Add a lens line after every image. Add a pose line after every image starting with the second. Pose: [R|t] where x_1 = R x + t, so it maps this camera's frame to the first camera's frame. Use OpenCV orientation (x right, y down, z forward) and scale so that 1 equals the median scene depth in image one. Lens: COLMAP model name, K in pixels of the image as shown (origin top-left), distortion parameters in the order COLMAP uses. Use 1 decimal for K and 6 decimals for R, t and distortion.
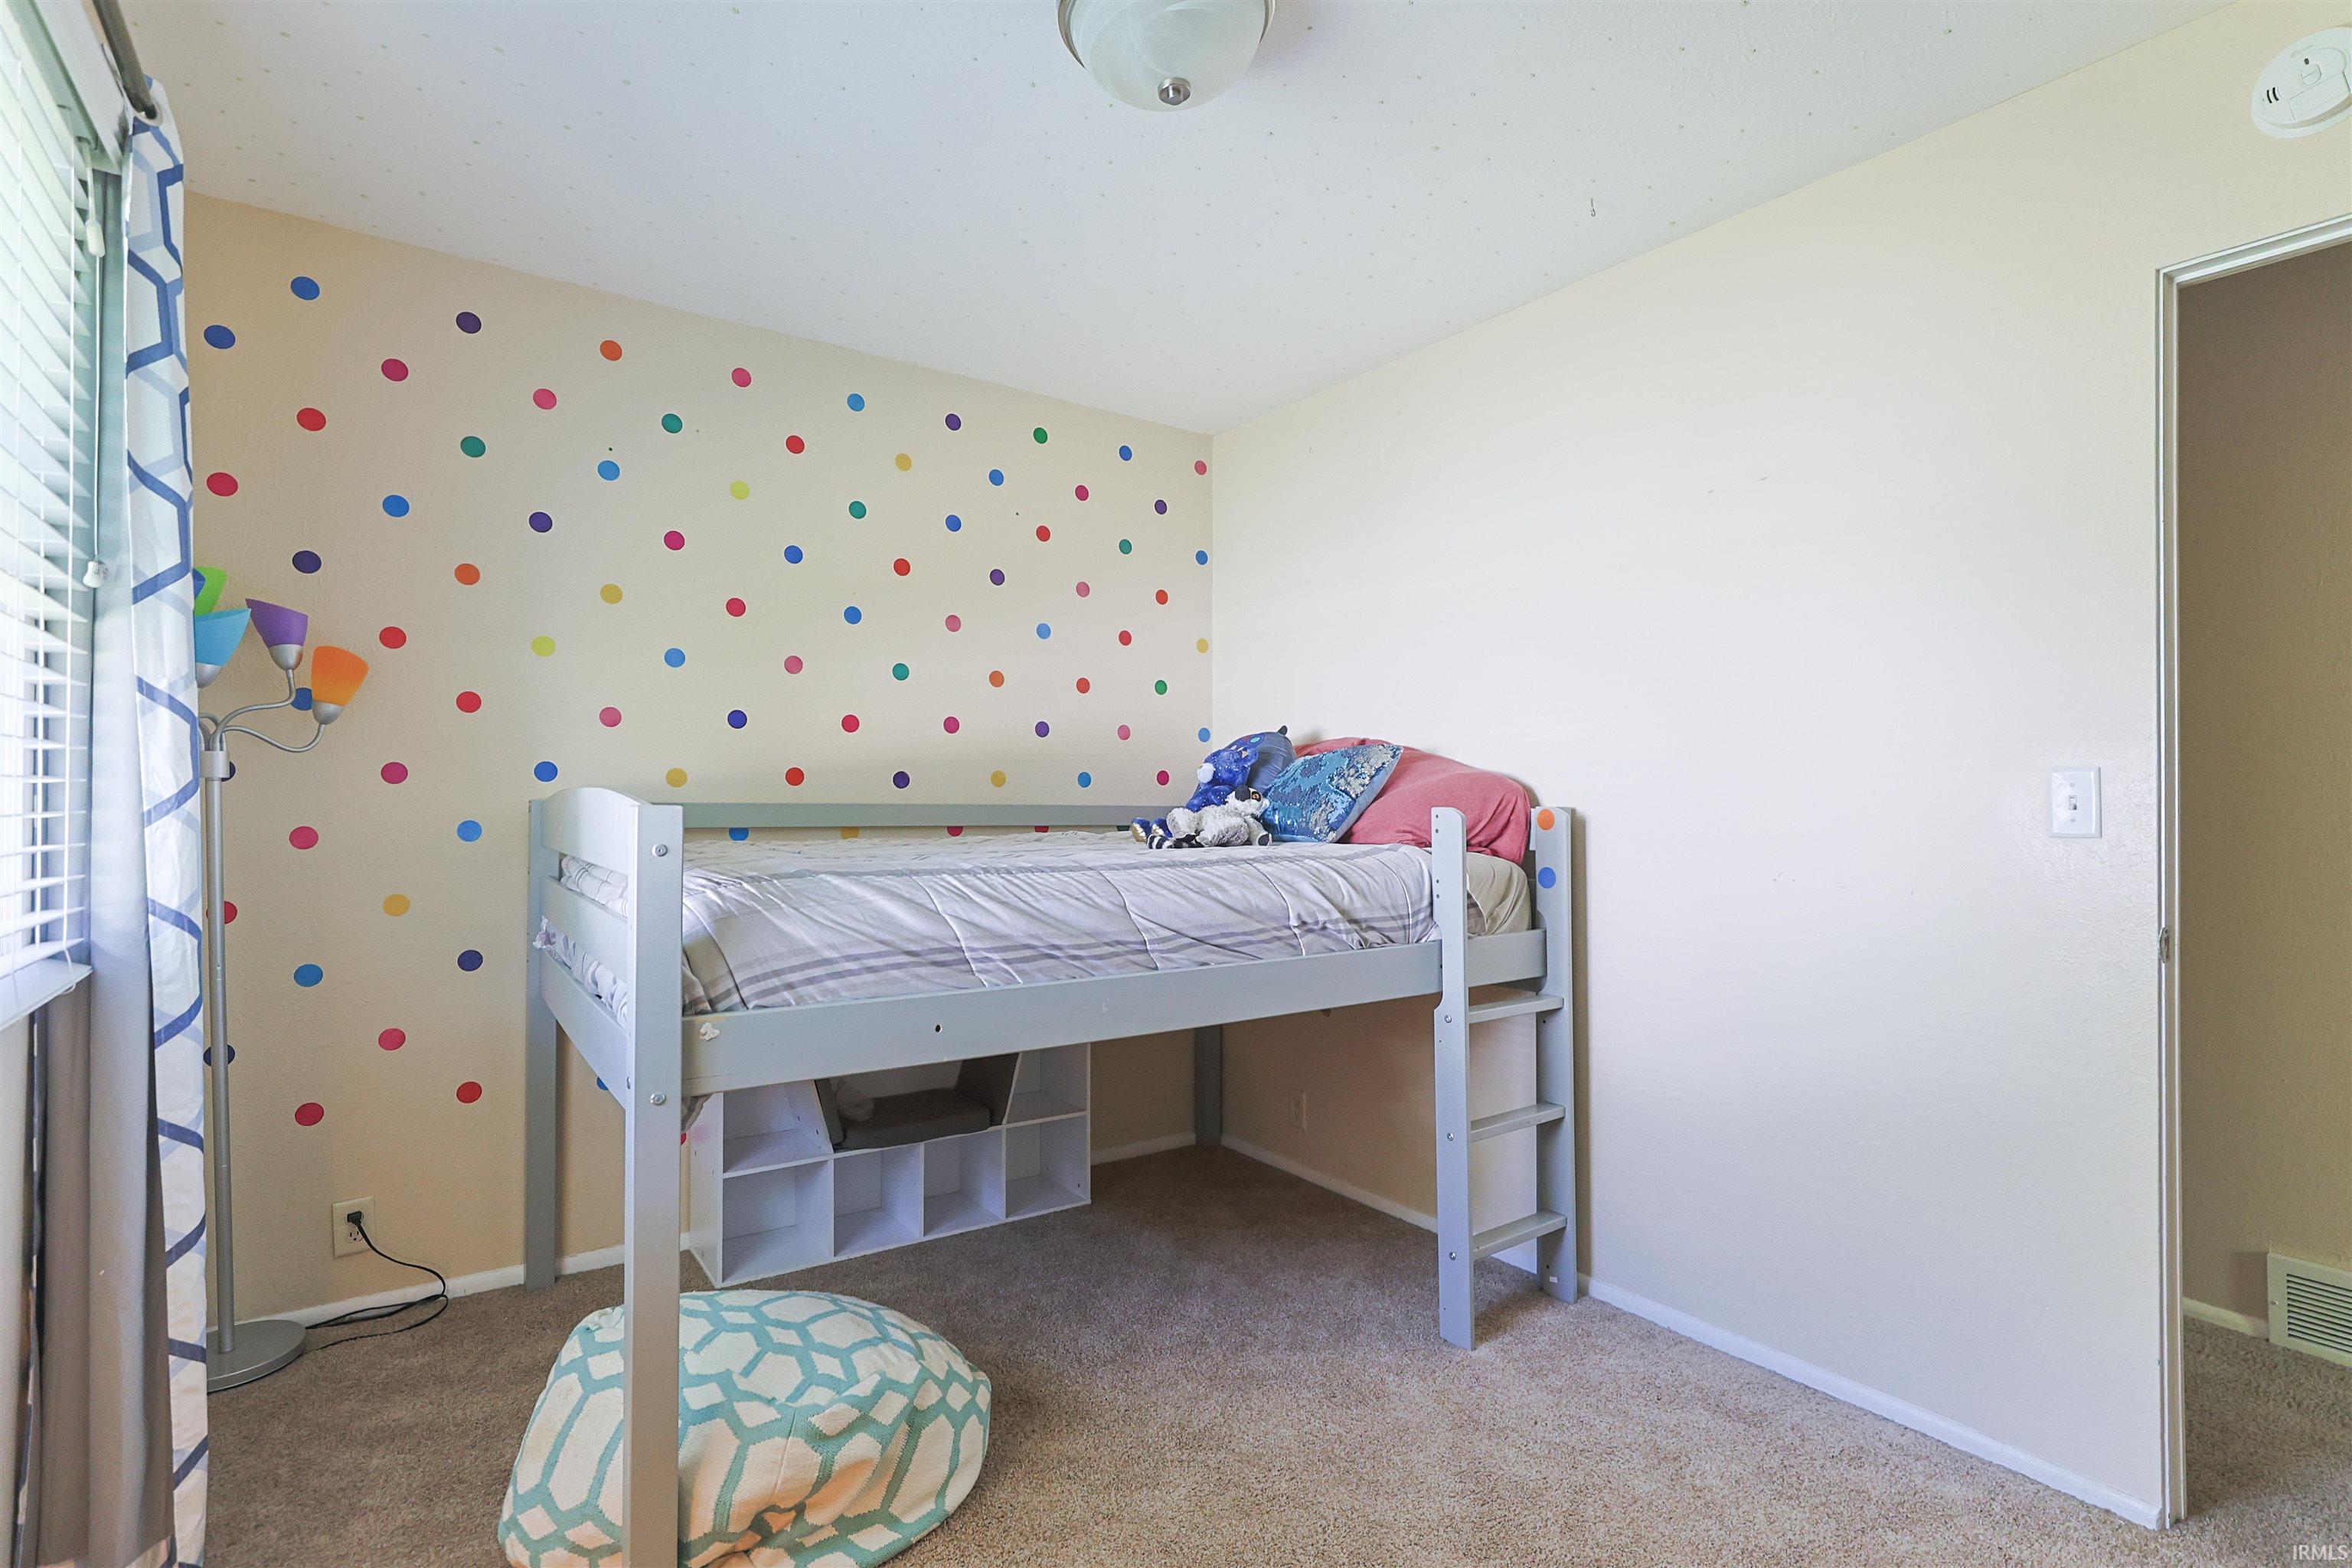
lens RADIAL K [[1116.9, 0, 1229.5], [0, 1116.9, 785.6], [0, 0, 1]] dist [-0.021771, 0.013973]
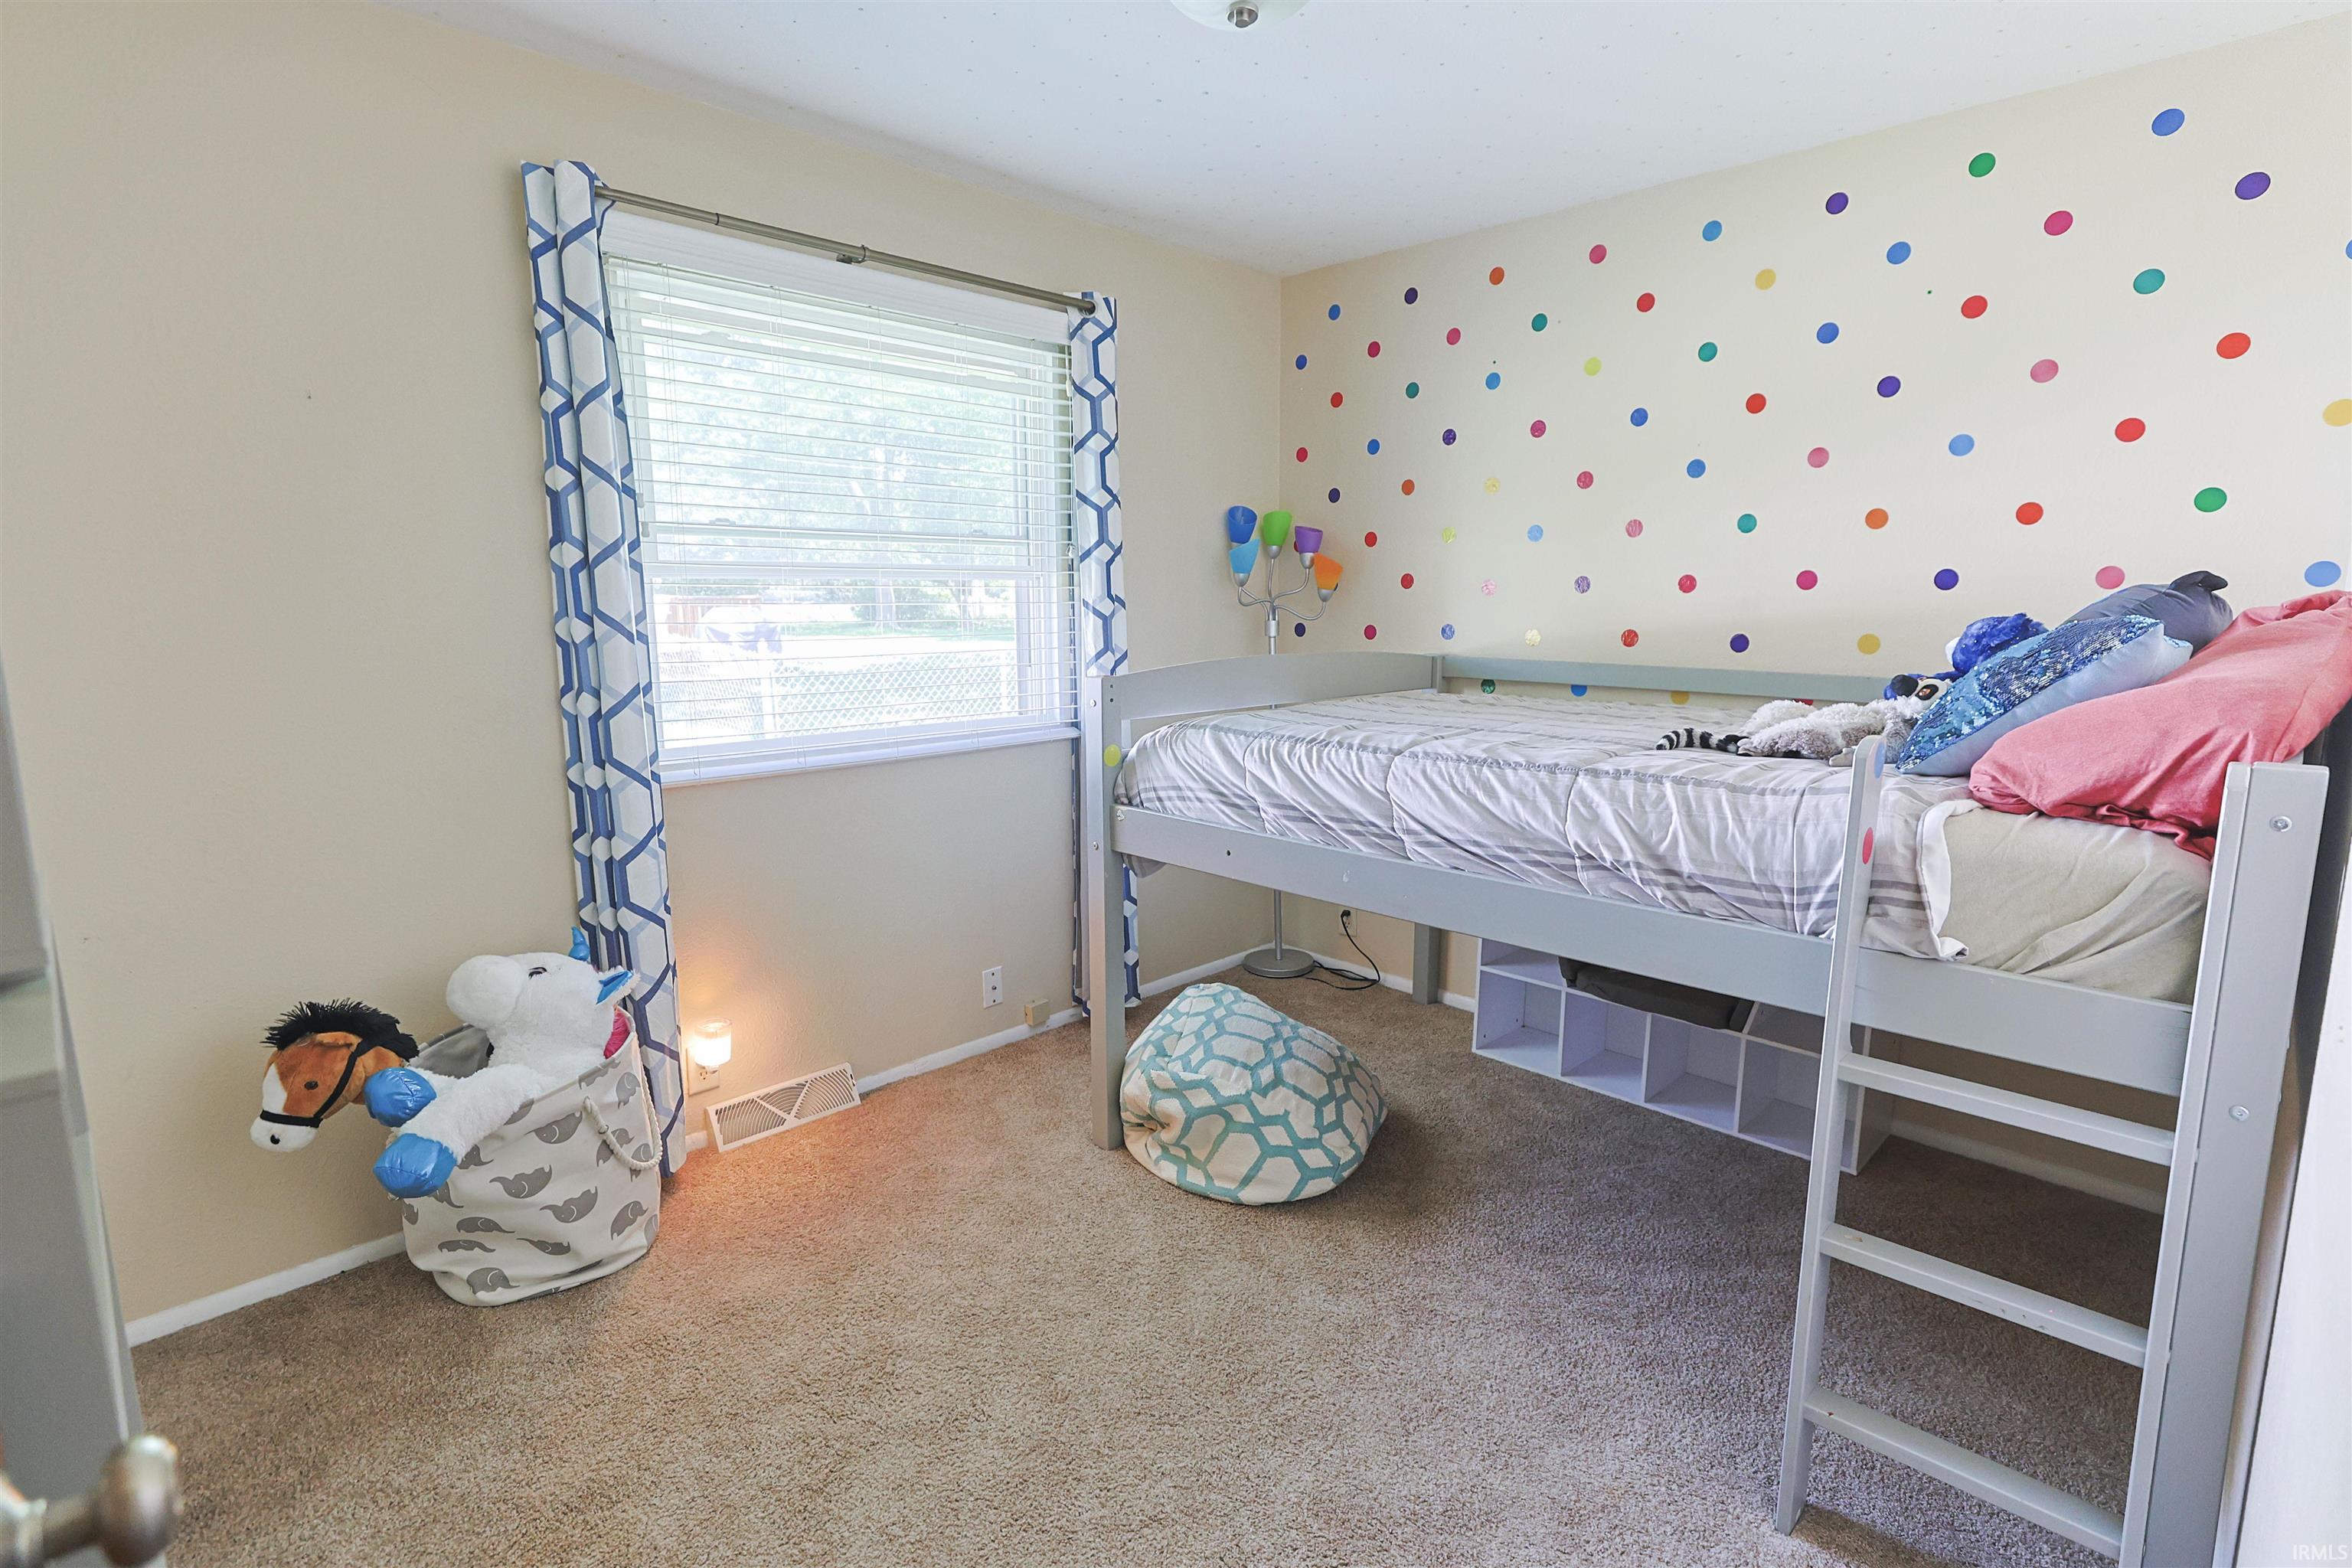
lens RADIAL K [[1142.1, 0, 1184.6], [0, 1142.1, 774.6], [0, 0, 1]] dist [-0.022630, 0.014614]
pose [[0.156854, 0.148933, -0.976328, 0.755554], [0.009027, 0.988307, 0.152211, -0.059940], [0.987581, -0.032688, 0.153675, 0.532256]]
